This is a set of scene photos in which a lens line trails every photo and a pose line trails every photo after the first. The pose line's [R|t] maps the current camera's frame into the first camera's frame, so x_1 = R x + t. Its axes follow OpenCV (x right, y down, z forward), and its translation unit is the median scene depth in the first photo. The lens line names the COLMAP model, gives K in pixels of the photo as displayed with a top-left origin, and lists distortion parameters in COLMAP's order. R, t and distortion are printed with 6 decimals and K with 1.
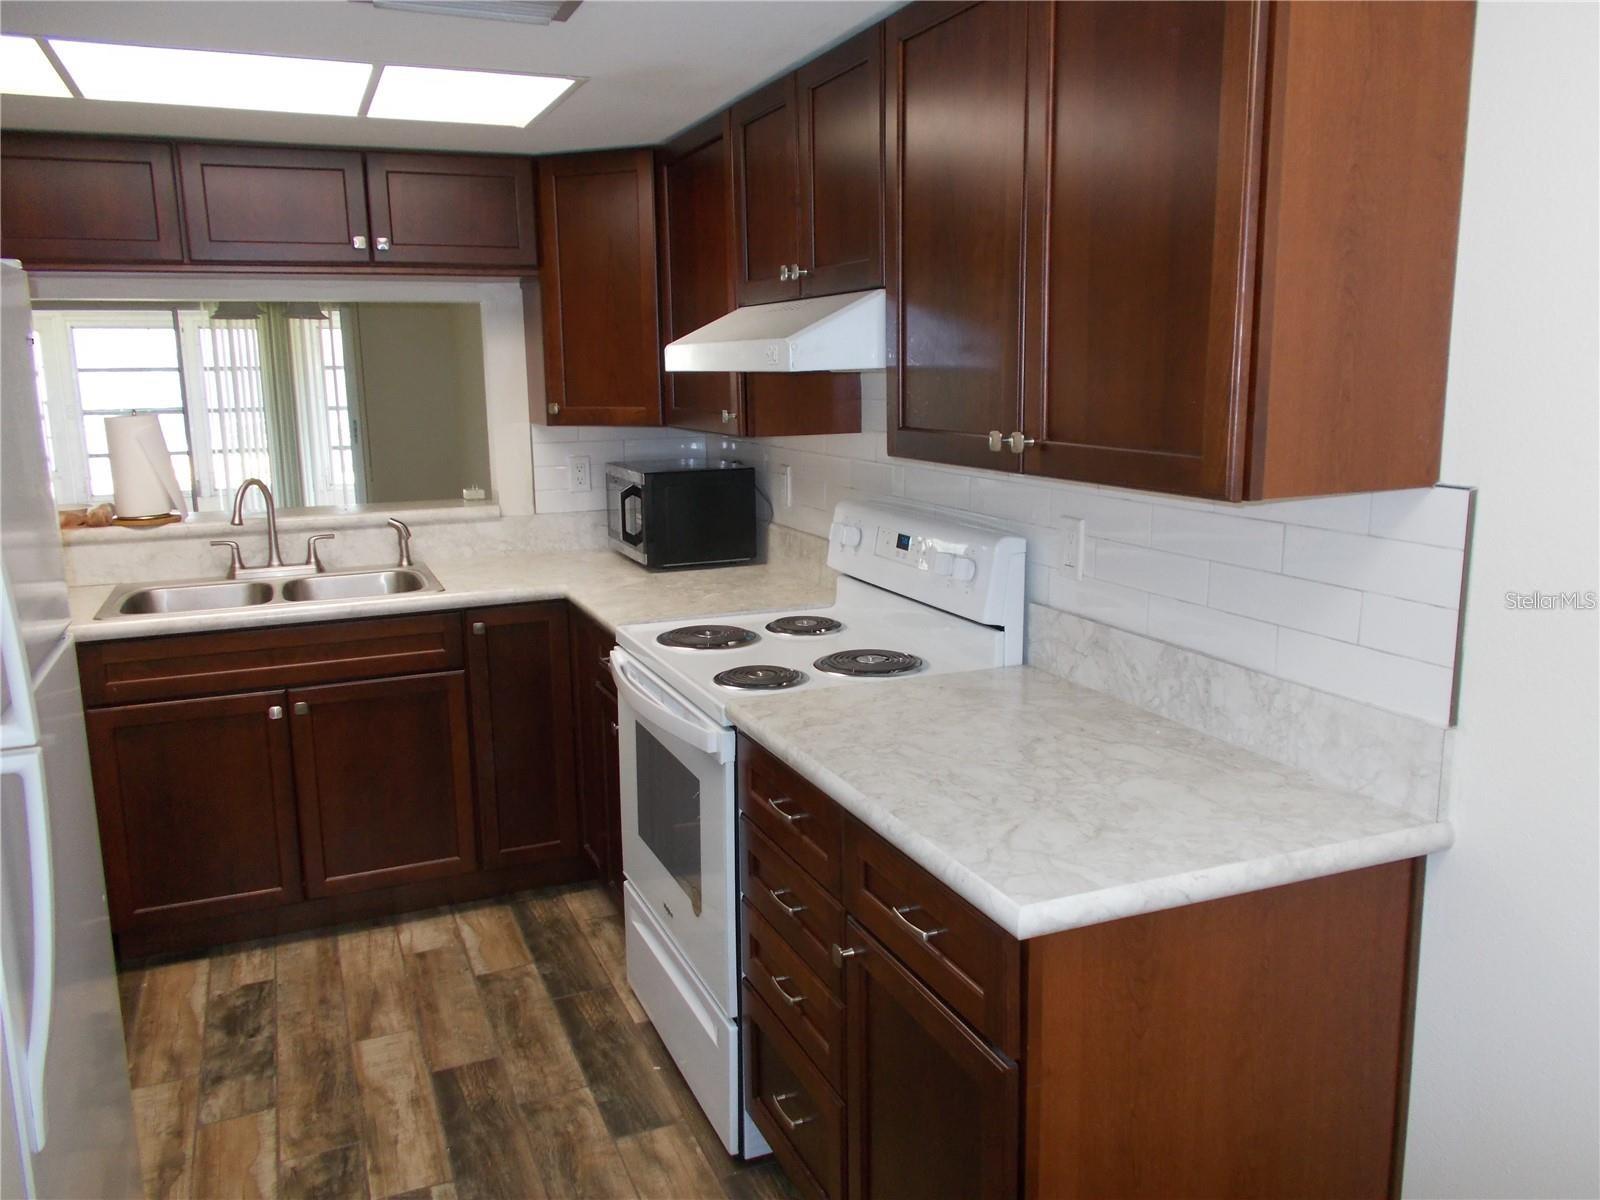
lens RADIAL K [[1259.4, 0, 801.1], [0, 1259.4, 601.3], [0, 0, 1]] dist [0.050826, -0.030520]
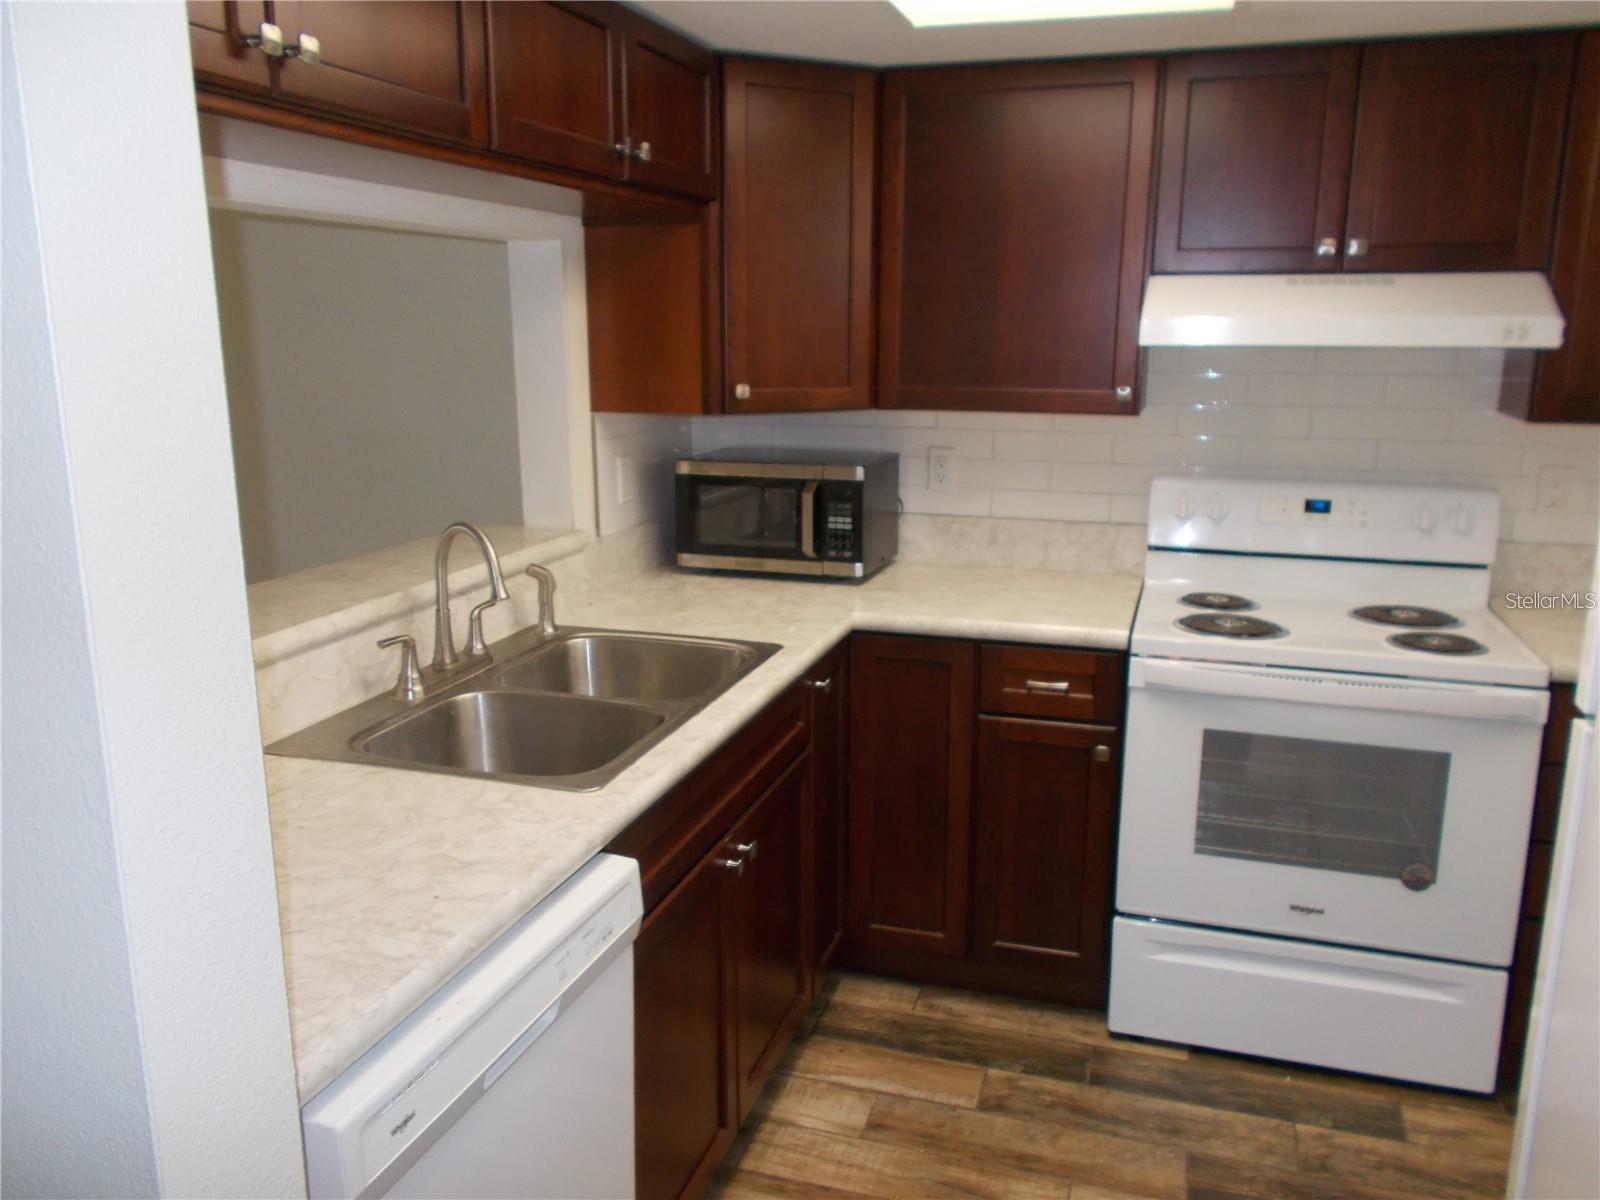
lens RADIAL K [[1259.4, 0, 841.2], [0, 1259.4, 620.2], [0, 0, 1]] dist [0.050826, -0.030520]
pose [[0.632468, -0.163383, 0.757159, -0.888017], [0.129190, 0.986060, 0.104862, -0.103631], [-0.763737, 0.031496, 0.644759, 0.559597]]
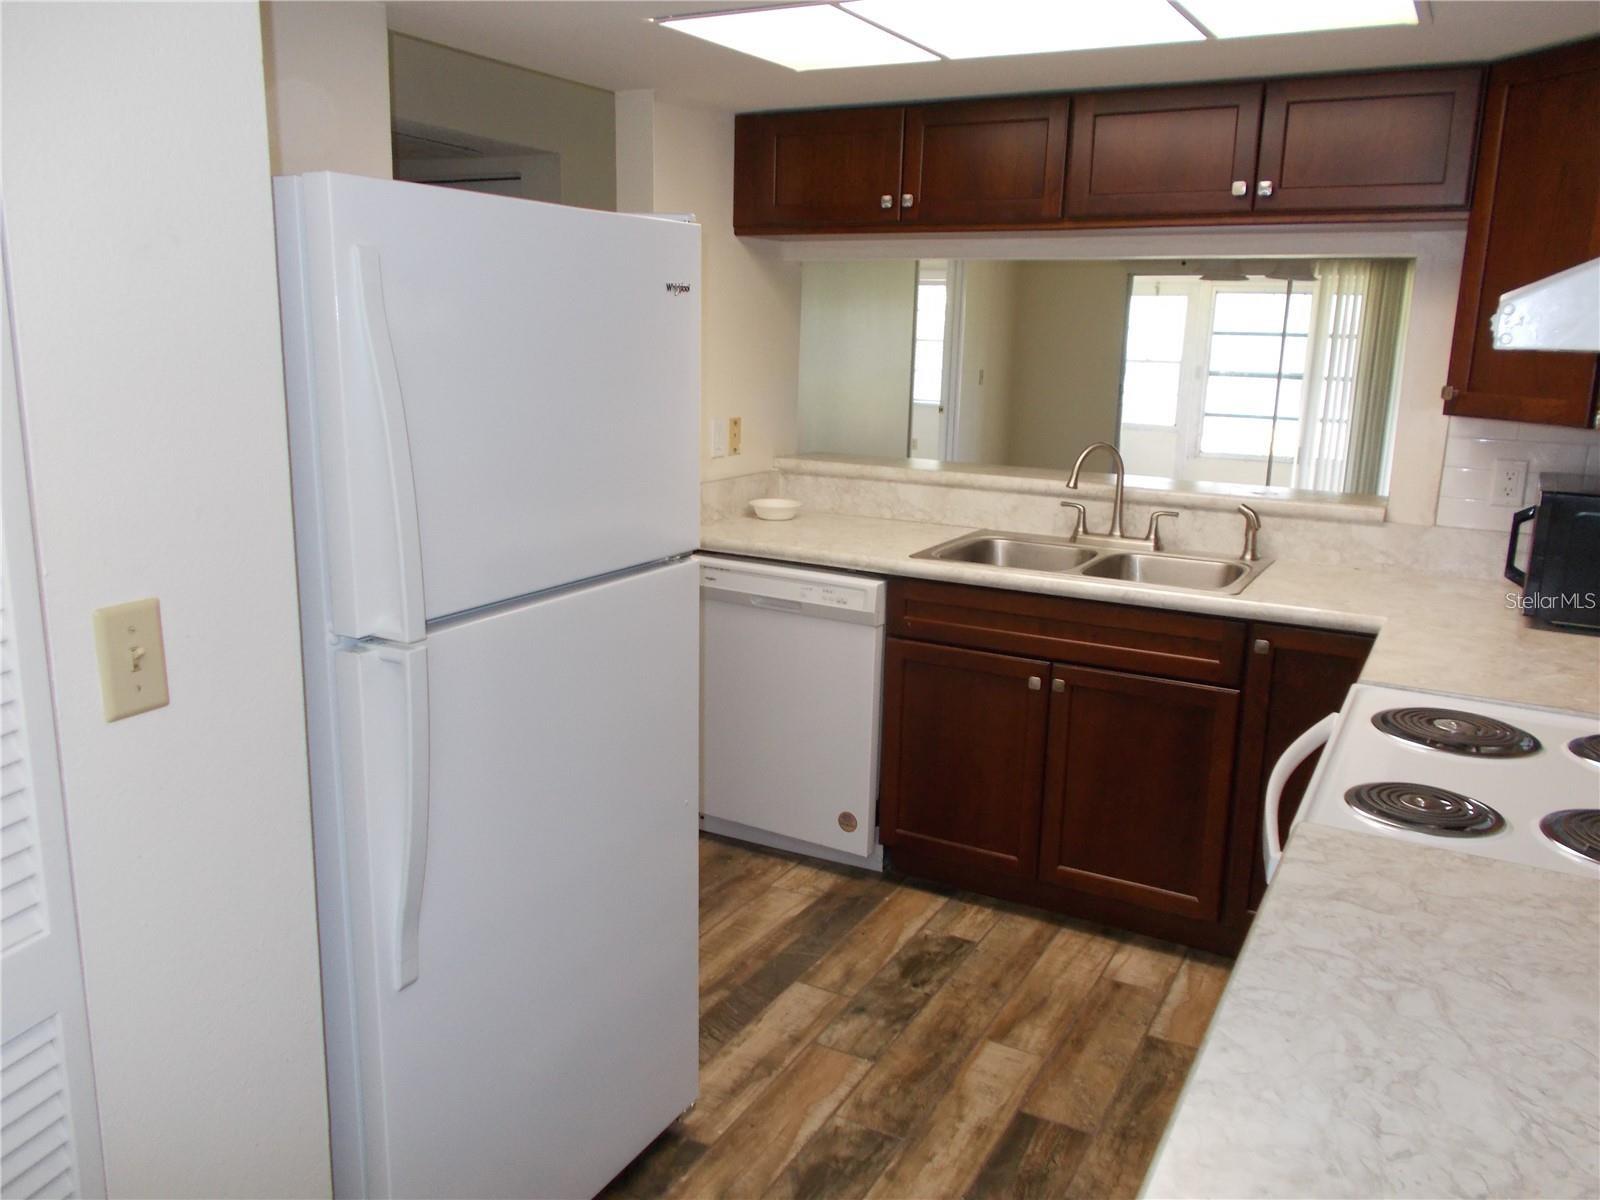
lens RADIAL K [[1259.4, 0, 798.4], [0, 1259.4, 596.0], [0, 0, 1]] dist [0.050826, -0.030520]
pose [[0.627556, 0.197941, -0.752989, 0.194728], [-0.183746, 0.977476, 0.103815, -0.046182], [0.756578, 0.073209, 0.649792, 0.239051]]
